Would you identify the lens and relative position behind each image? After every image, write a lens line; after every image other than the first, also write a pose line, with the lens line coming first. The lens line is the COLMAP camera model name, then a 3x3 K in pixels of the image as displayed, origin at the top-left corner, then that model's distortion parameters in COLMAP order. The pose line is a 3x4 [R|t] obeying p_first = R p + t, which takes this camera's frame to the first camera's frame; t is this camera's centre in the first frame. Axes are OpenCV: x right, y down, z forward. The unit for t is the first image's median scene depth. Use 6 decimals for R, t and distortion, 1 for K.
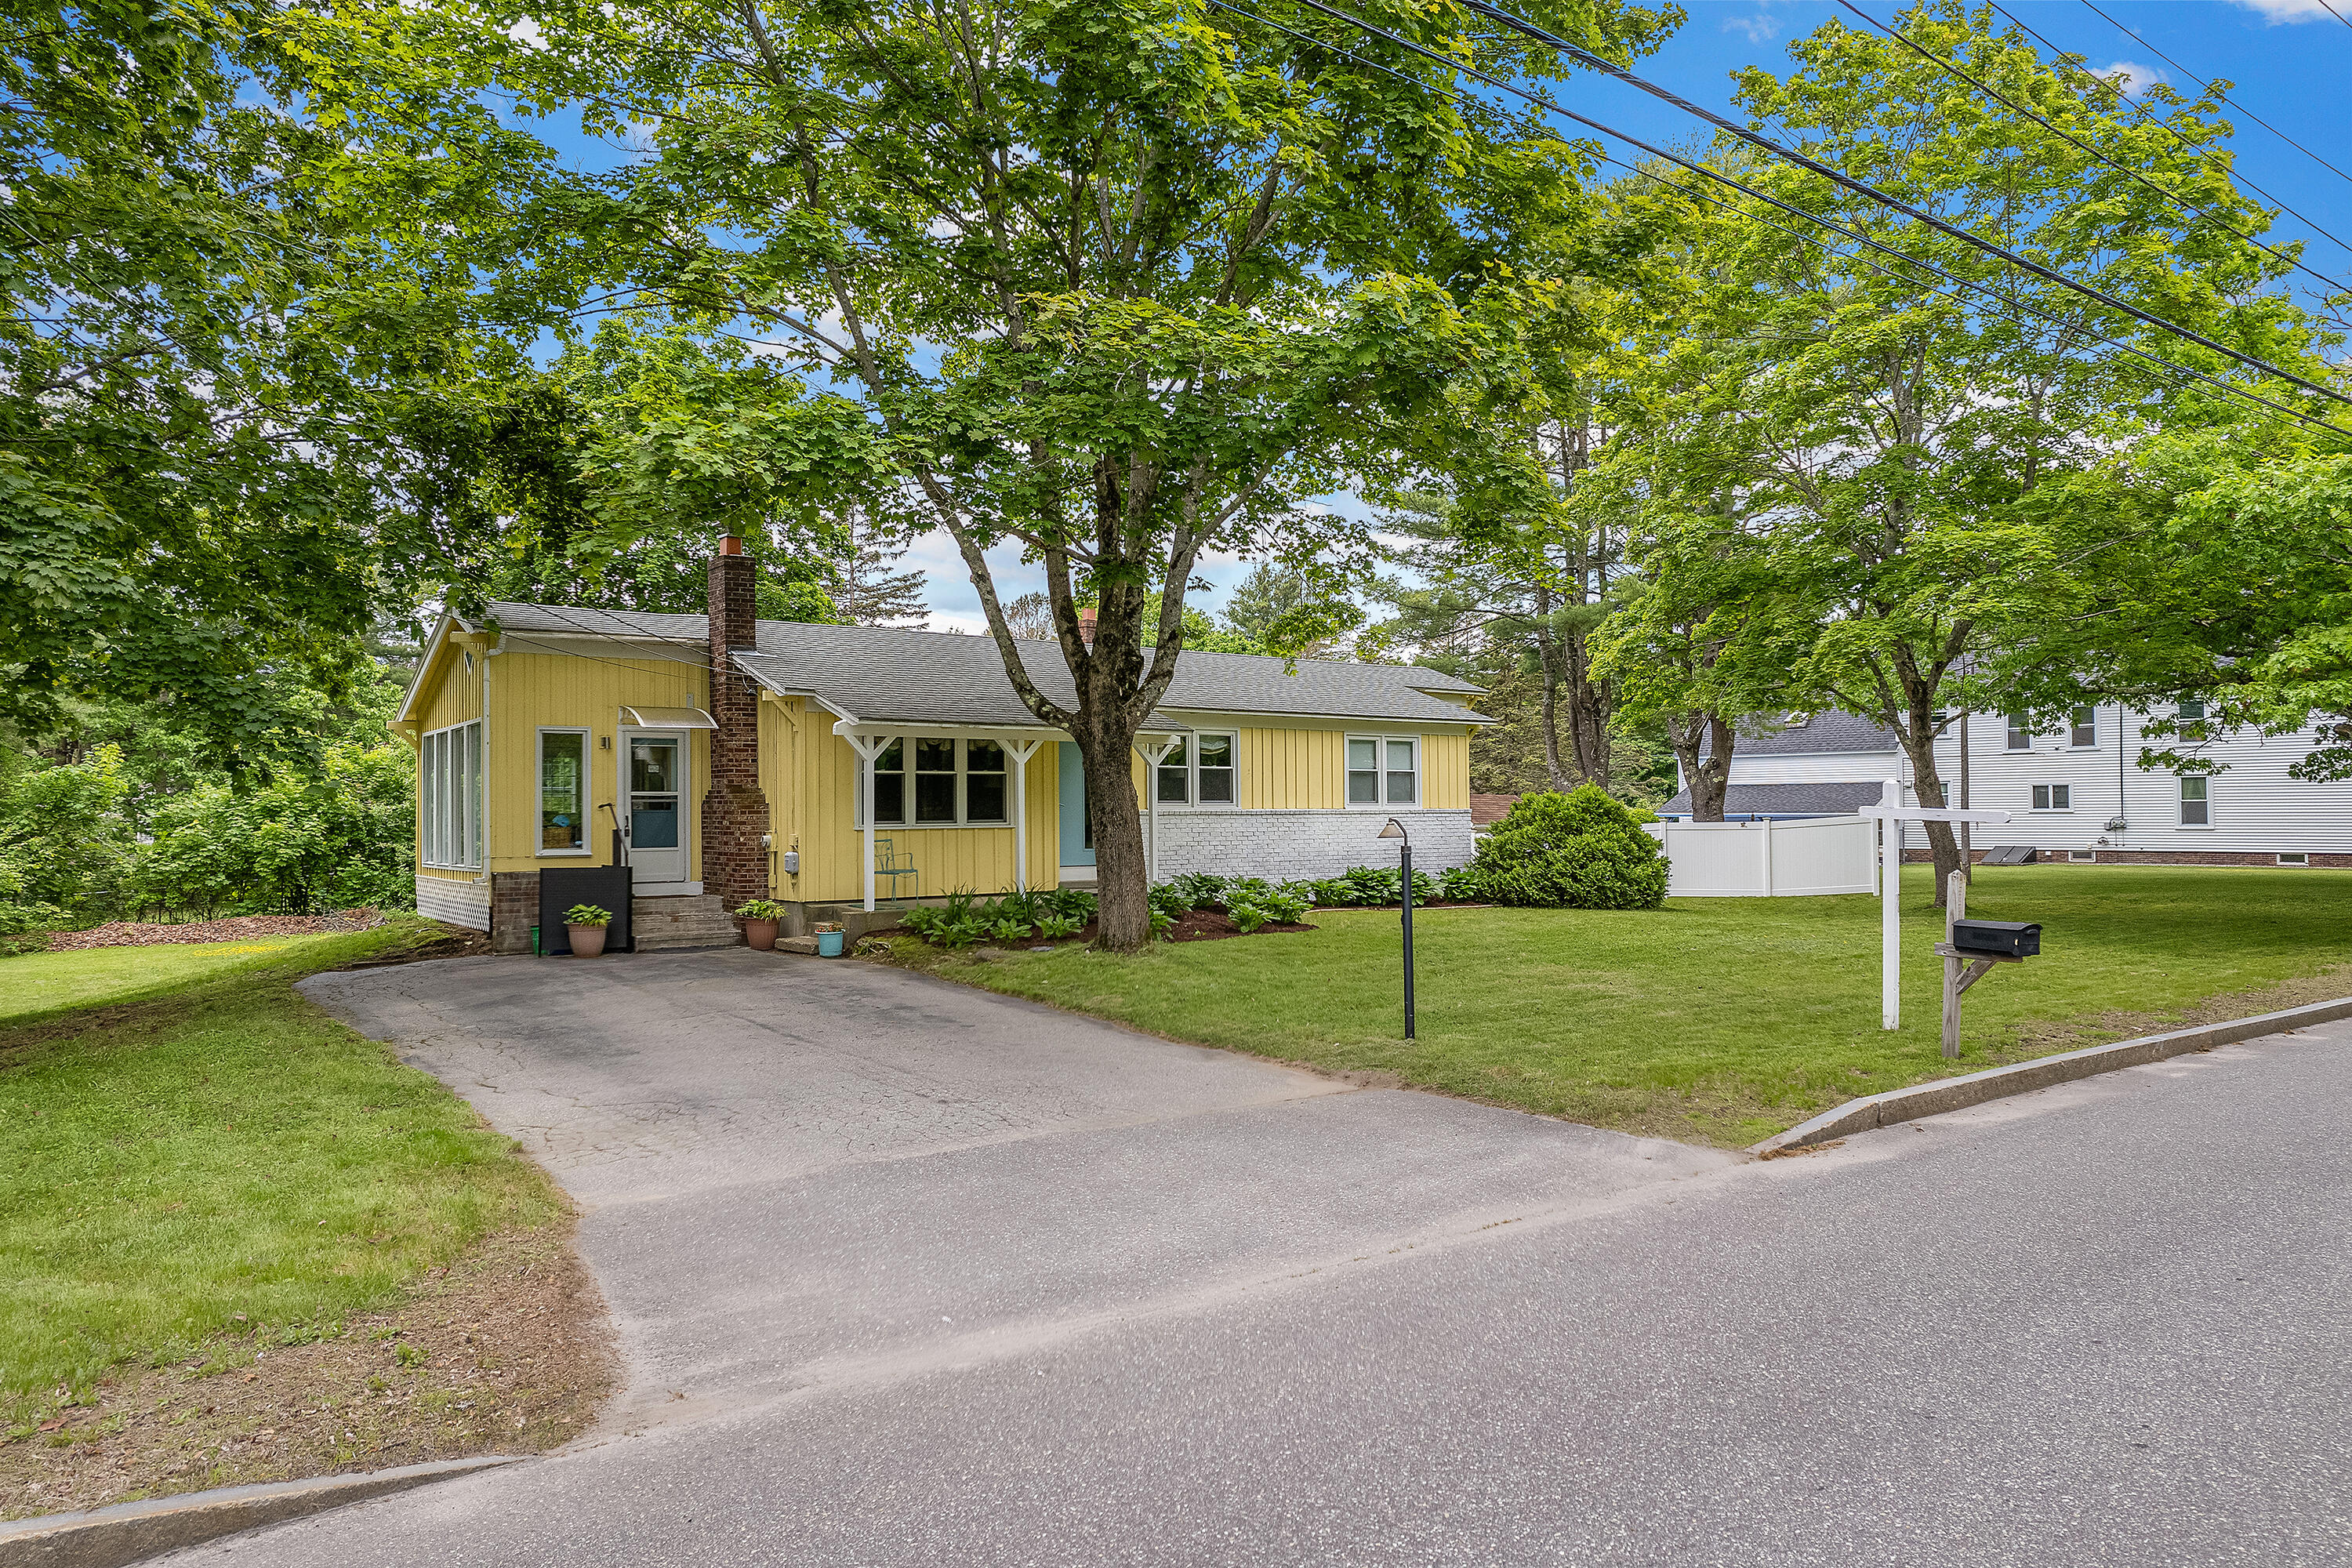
lens RADIAL K [[1516.9, 0, 1175.5], [0, 1516.9, 760.6], [0, 0, 1]] dist [-0.000471, 0.000339]
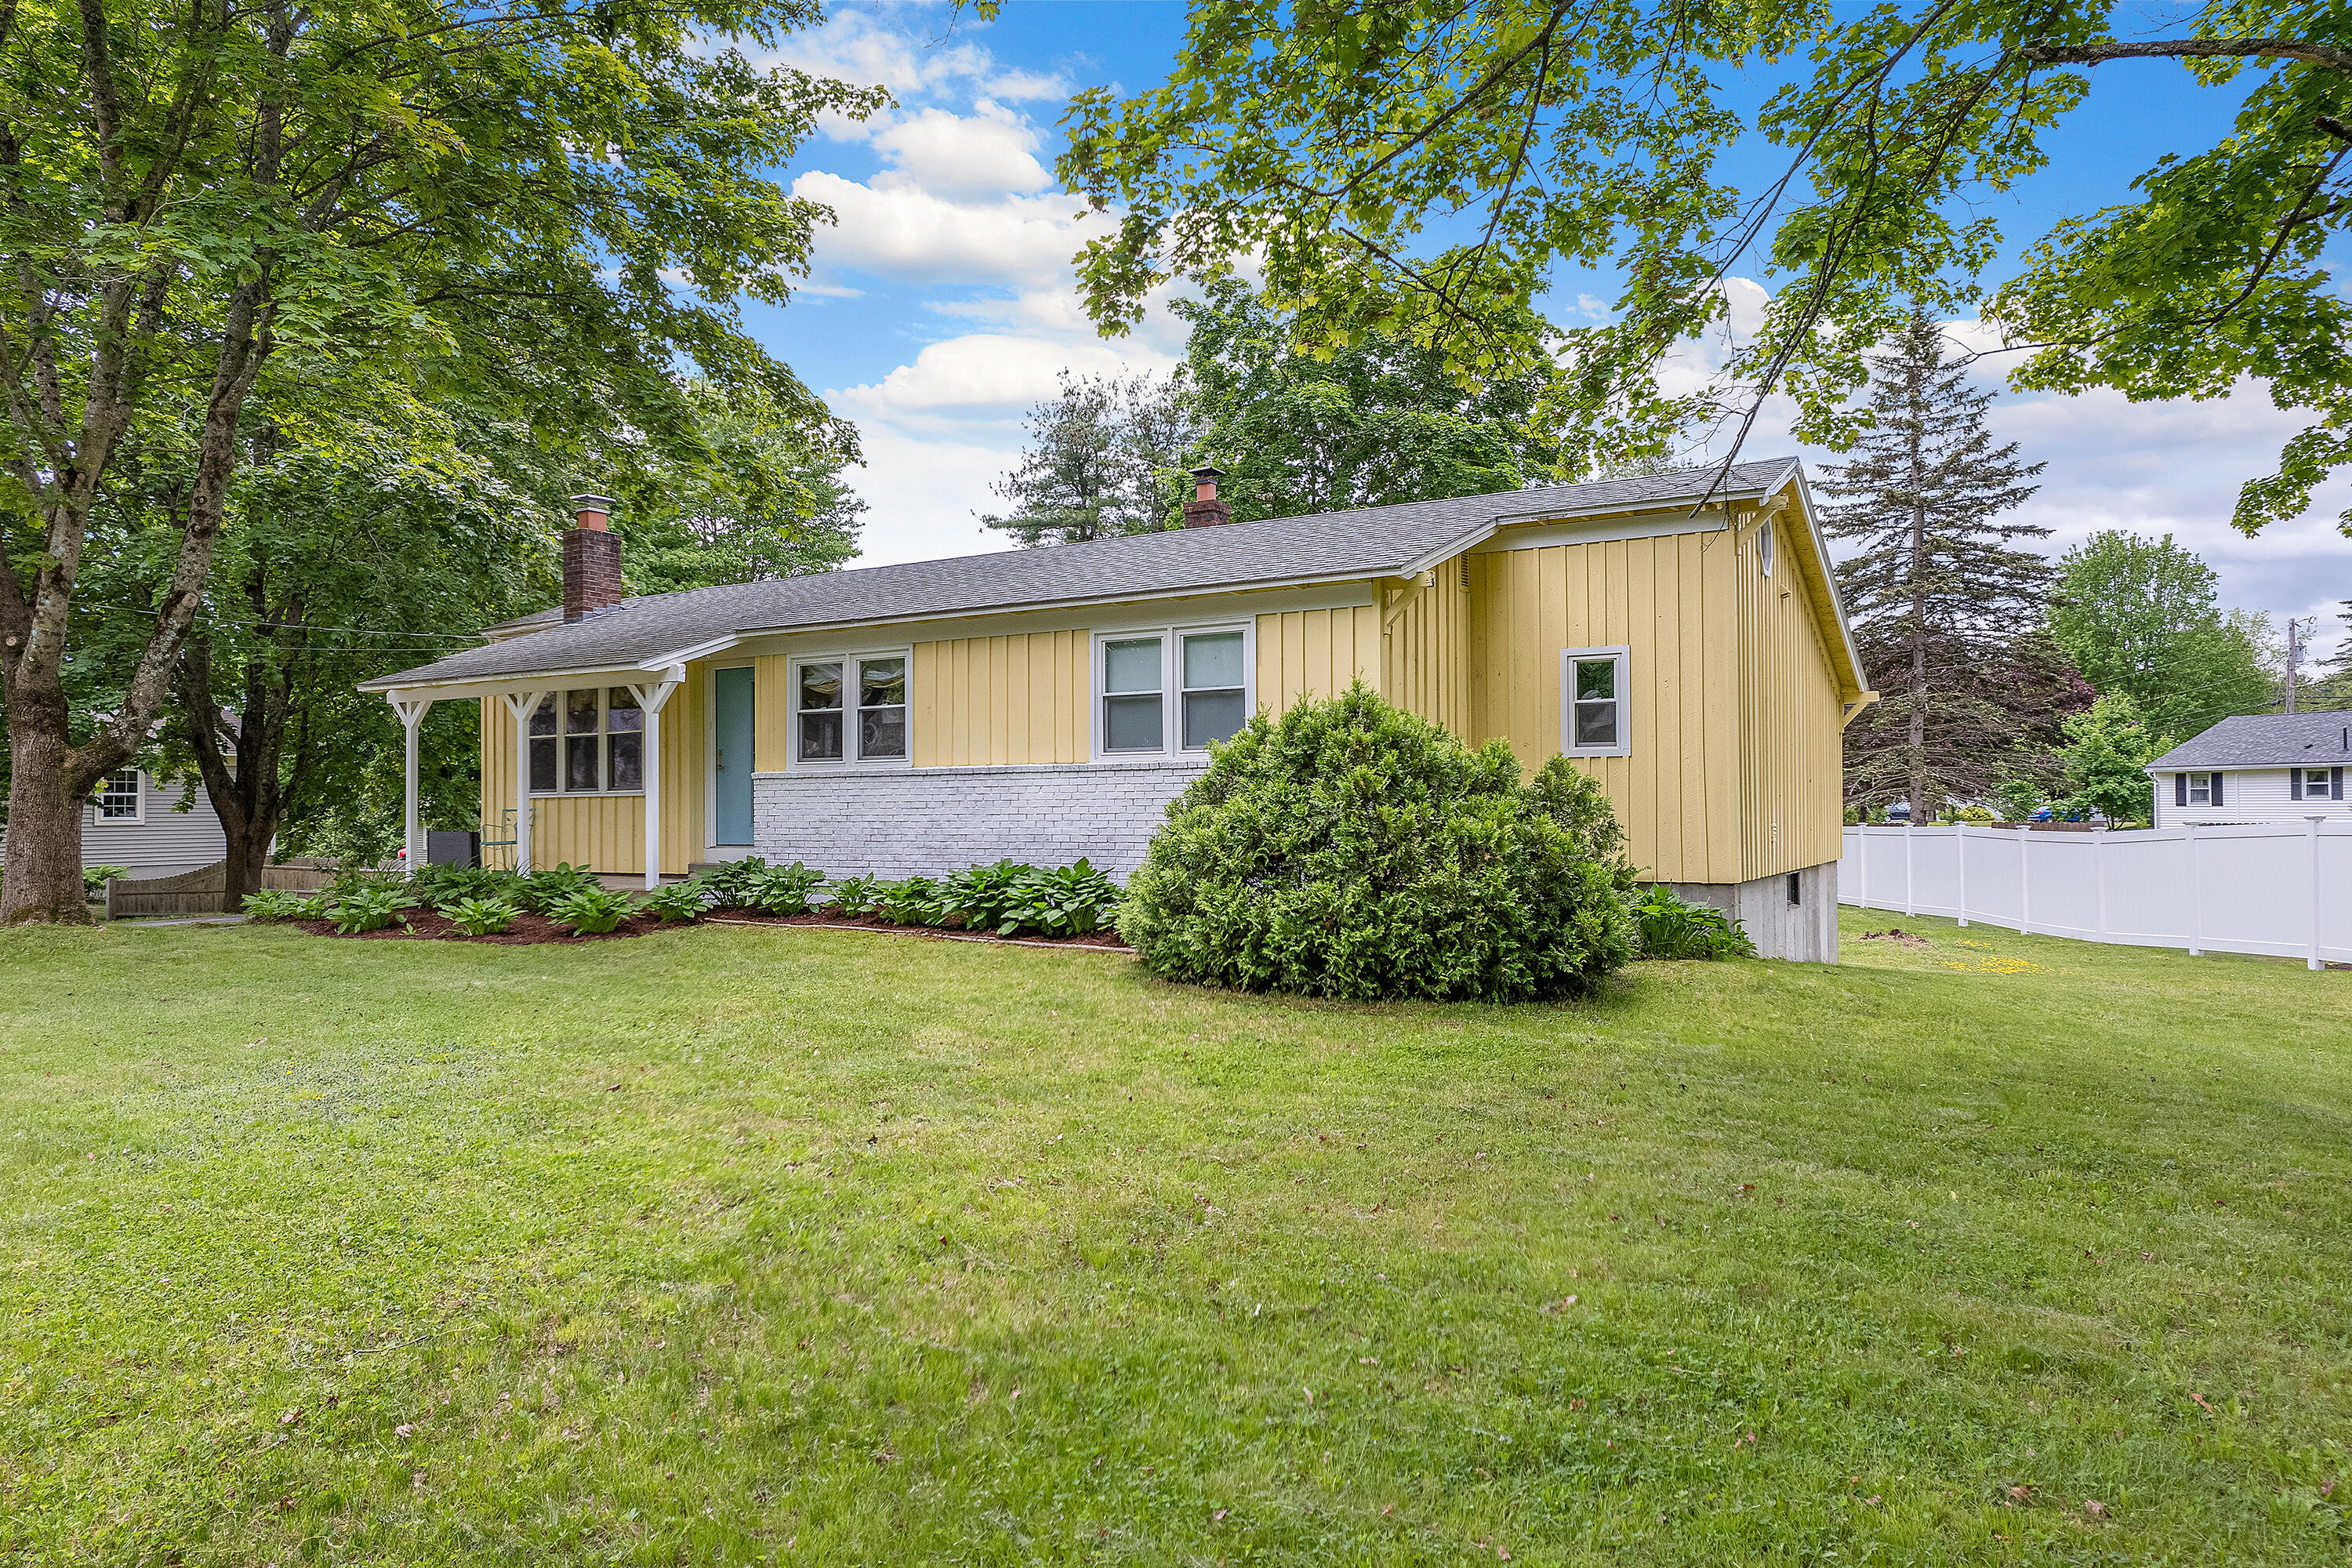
lens RADIAL K [[1516.9, 0, 1175.5], [0, 1516.9, 760.6], [0, 0, 1]] dist [-0.000471, 0.000339]
pose [[0.381455, -0.025867, -0.924025, 0.835213], [0.040231, 0.999126, -0.011361, 0.049338], [0.923511, -0.032840, 0.382162, 1.015051]]
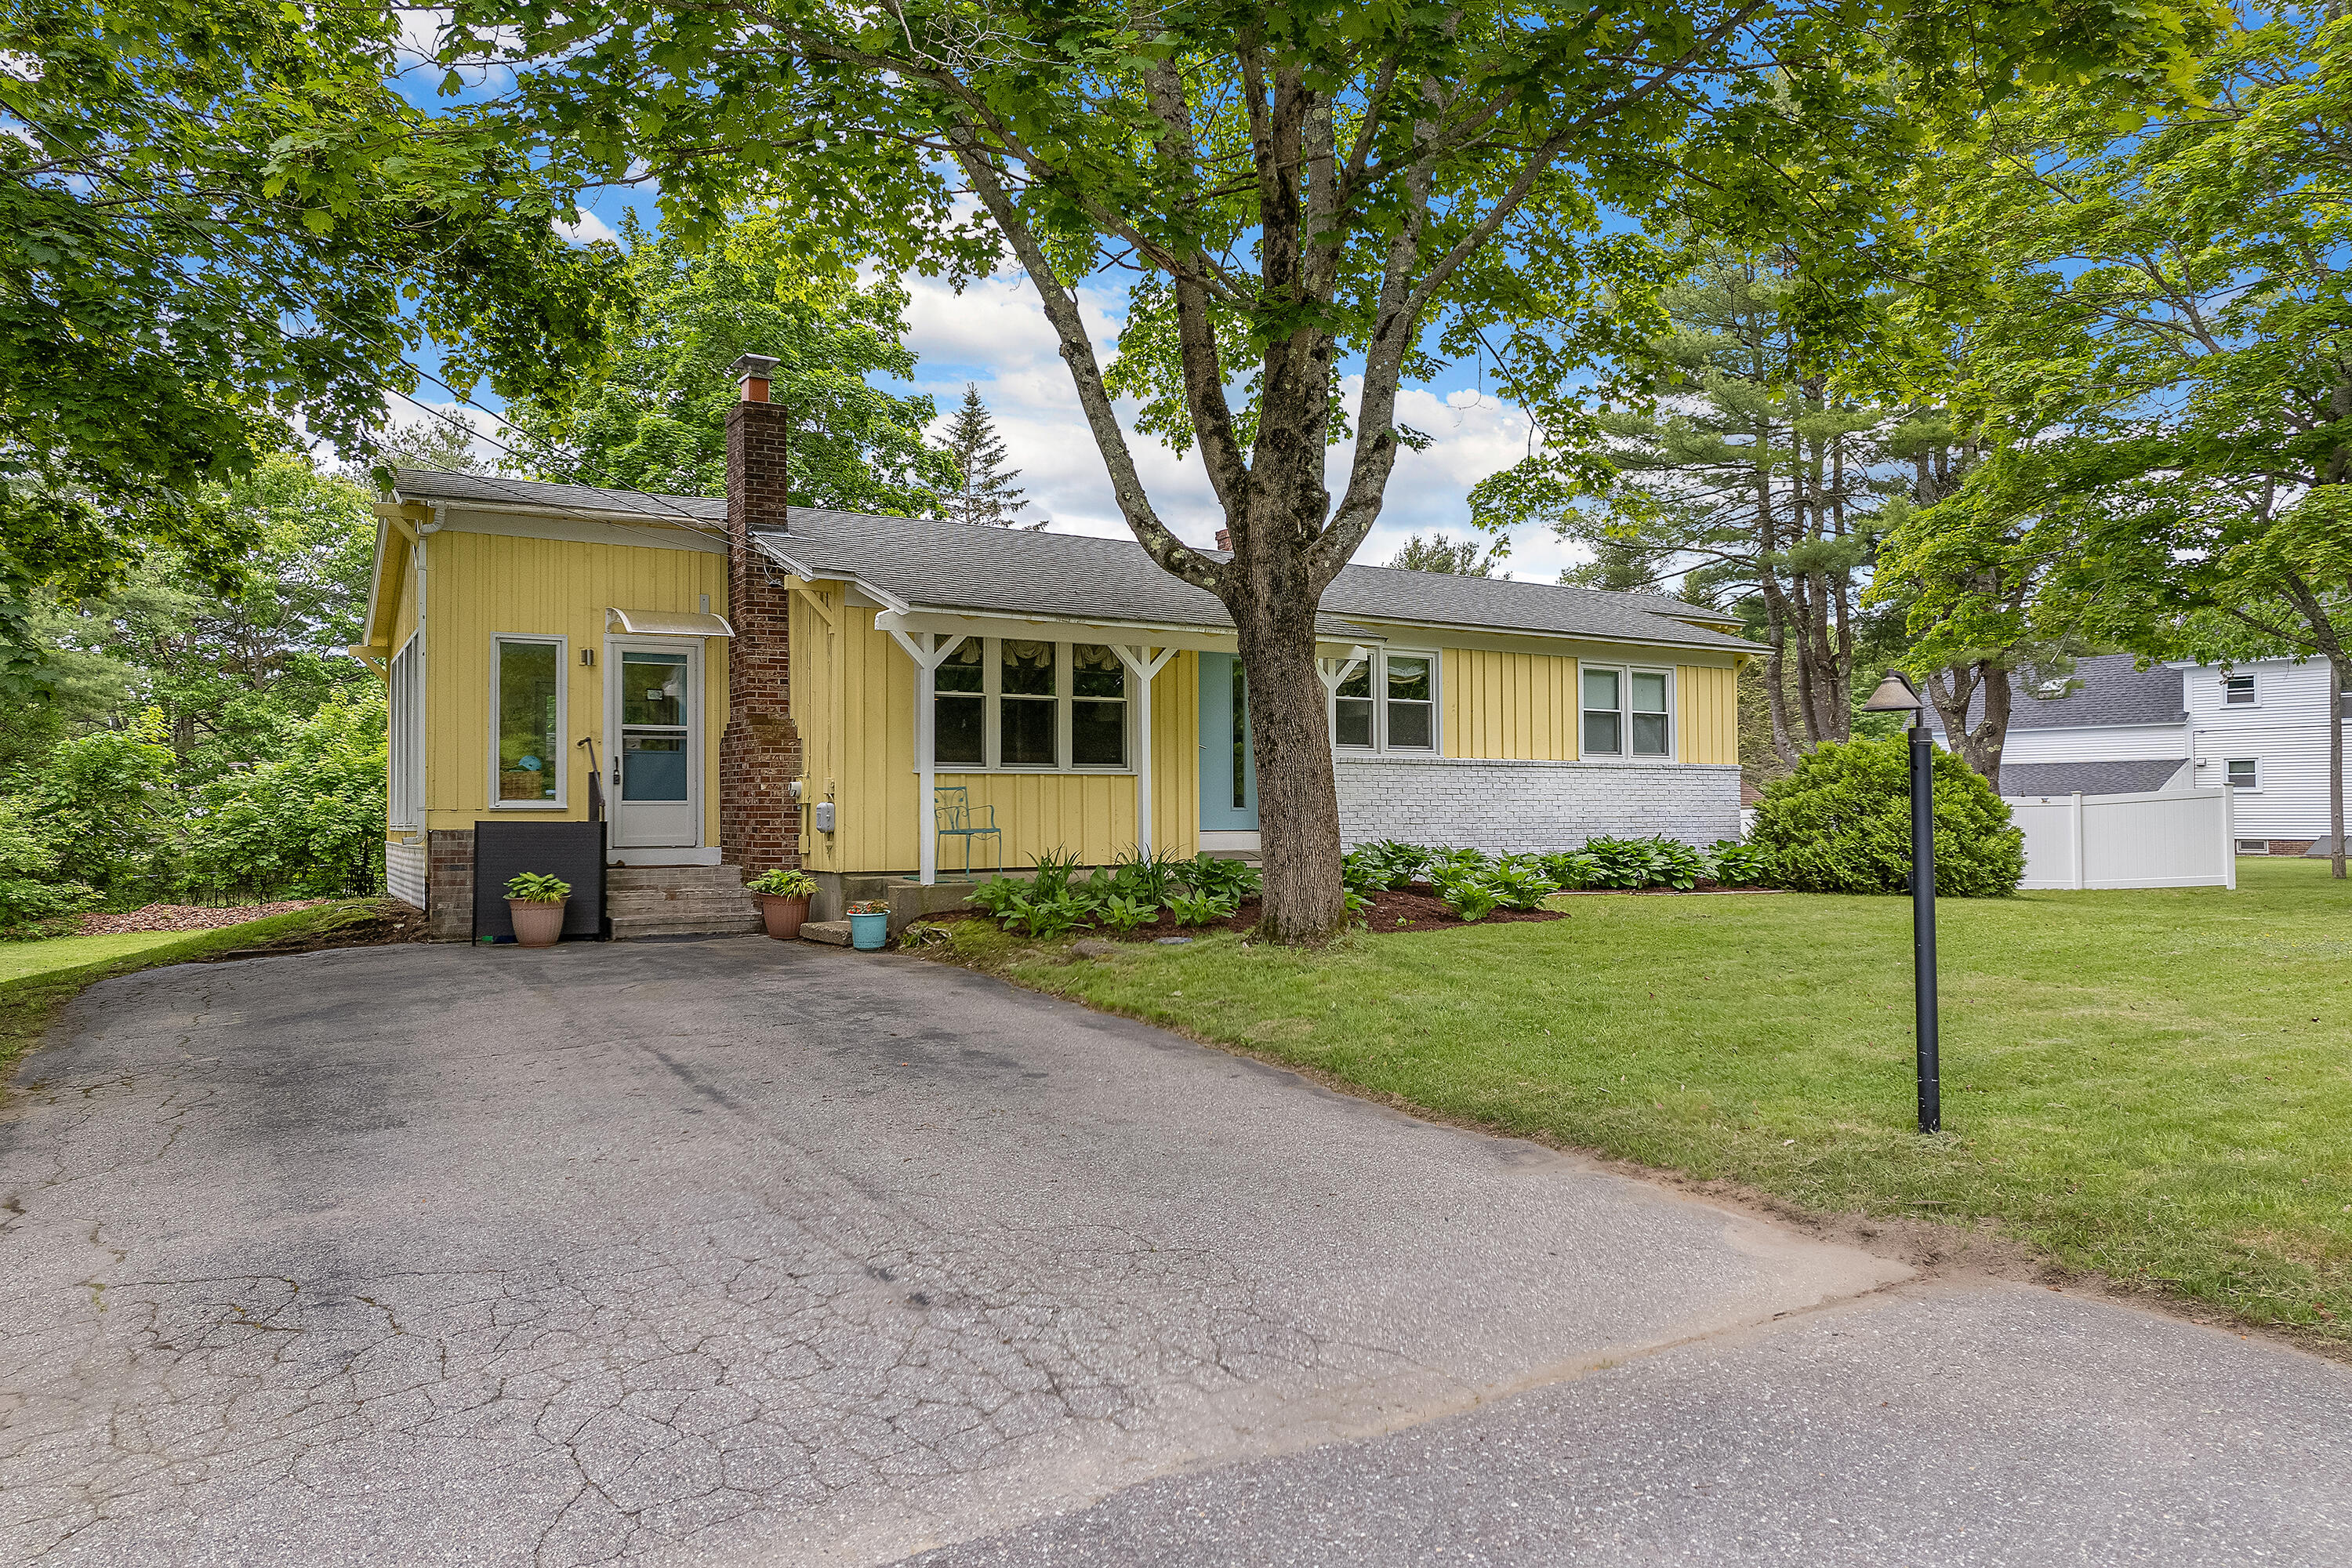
lens RADIAL K [[1516.9, 0, 1175.5], [0, 1516.9, 760.6], [0, 0, 1]] dist [-0.000471, 0.000339]
pose [[0.995880, -0.000317, -0.090679, -0.023701], [0.000367, 1.000000, 0.000532, 0.039257], [0.090679, -0.000563, 0.995880, 0.296417]]
